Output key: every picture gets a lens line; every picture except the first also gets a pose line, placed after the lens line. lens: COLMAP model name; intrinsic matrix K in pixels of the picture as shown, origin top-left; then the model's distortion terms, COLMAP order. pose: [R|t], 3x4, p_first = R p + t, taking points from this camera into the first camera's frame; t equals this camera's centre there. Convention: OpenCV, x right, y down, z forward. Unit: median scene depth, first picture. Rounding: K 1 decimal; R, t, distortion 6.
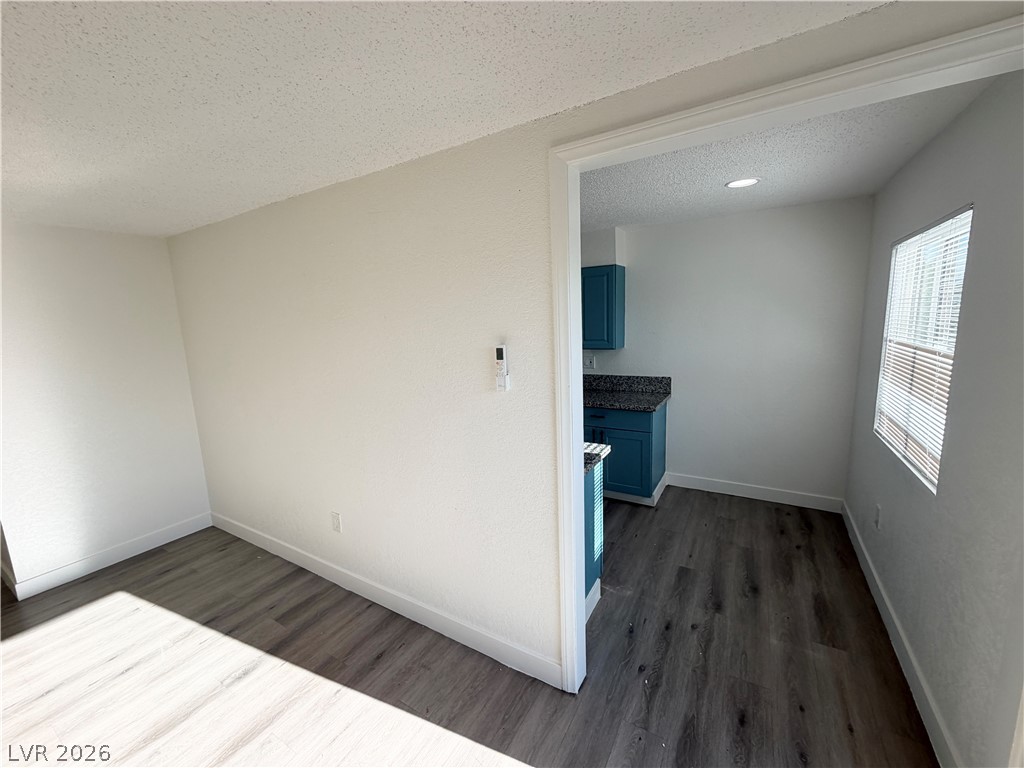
lens RADIAL K [[411.9, 0, 512.0], [0, 411.9, 384.0], [0, 0, 1]] dist [0.000543, 0.000116]
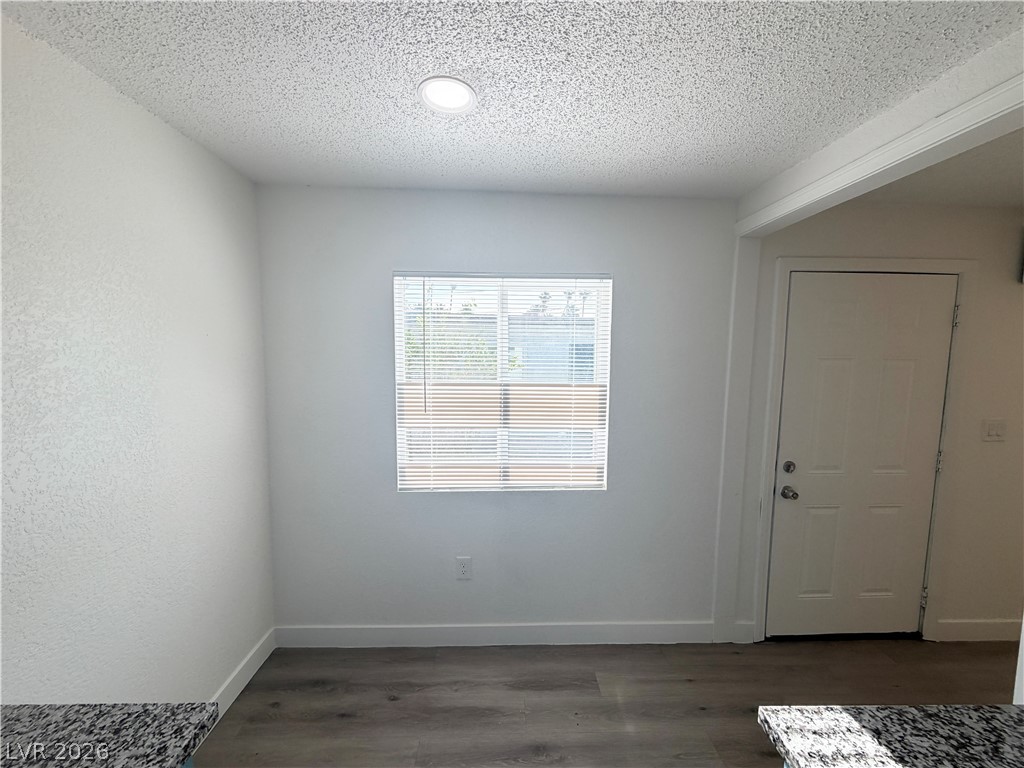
lens RADIAL K [[411.9, 0, 512.0], [0, 411.9, 384.0], [0, 0, 1]] dist [0.000543, 0.000116]
pose [[-0.531267, -0.048540, 0.845812, 0.059908], [0.143360, 0.978809, 0.146220, -0.173285], [-0.834987, 0.198937, -0.513051, 1.118836]]
